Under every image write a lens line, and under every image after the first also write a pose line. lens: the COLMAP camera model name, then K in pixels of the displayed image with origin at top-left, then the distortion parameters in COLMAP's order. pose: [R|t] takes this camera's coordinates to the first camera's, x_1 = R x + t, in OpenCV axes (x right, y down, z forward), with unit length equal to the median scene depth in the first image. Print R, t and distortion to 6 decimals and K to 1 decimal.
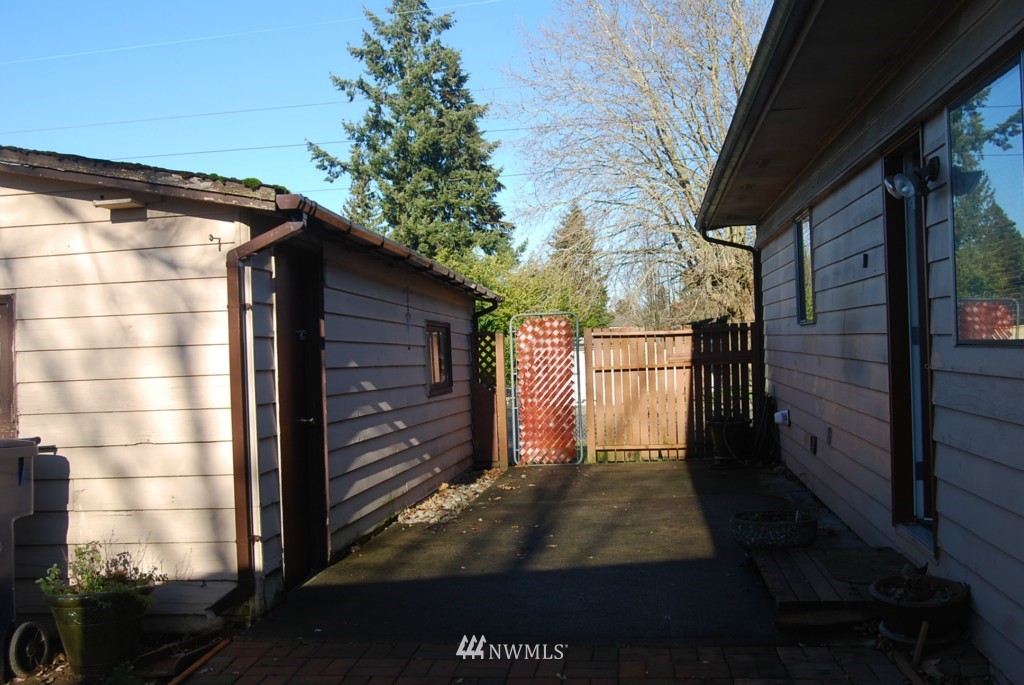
lens RADIAL K [[868.4, 0, 486.9], [0, 868.4, 349.3], [0, 0, 1]] dist [-0.079134, 0.014863]
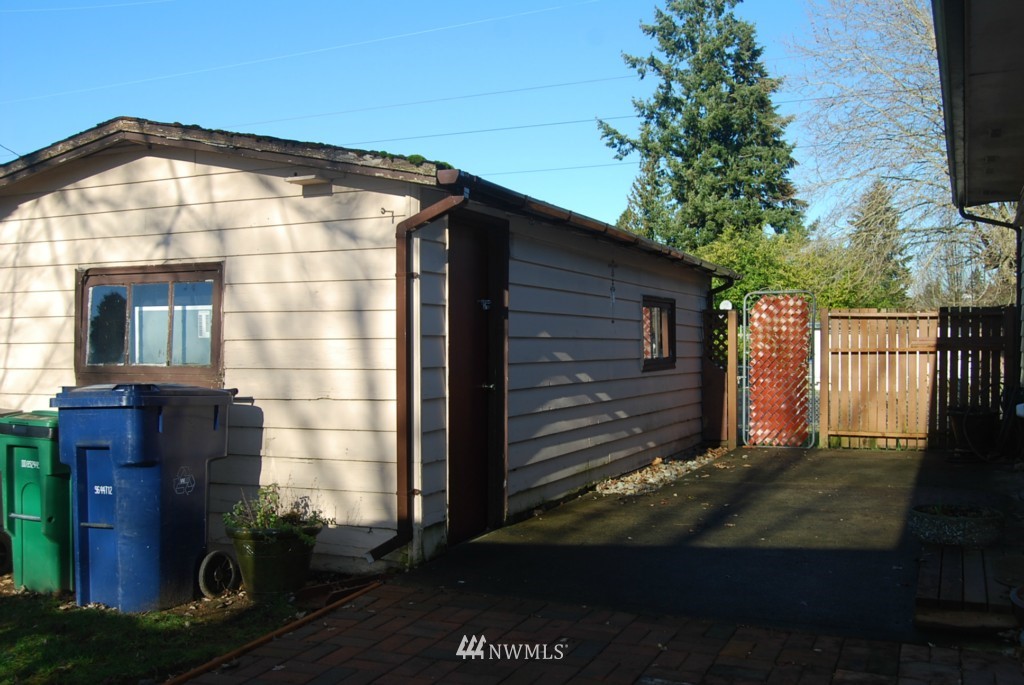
lens RADIAL K [[871.9, 0, 576.3], [0, 871.9, 344.1], [0, 0, 1]] dist [-0.076839, -0.000834]
pose [[0.970756, 0.034059, -0.237641, 0.121058], [-0.029644, 0.999316, 0.022127, 0.004096], [0.238232, -0.014435, 0.971101, 0.000167]]
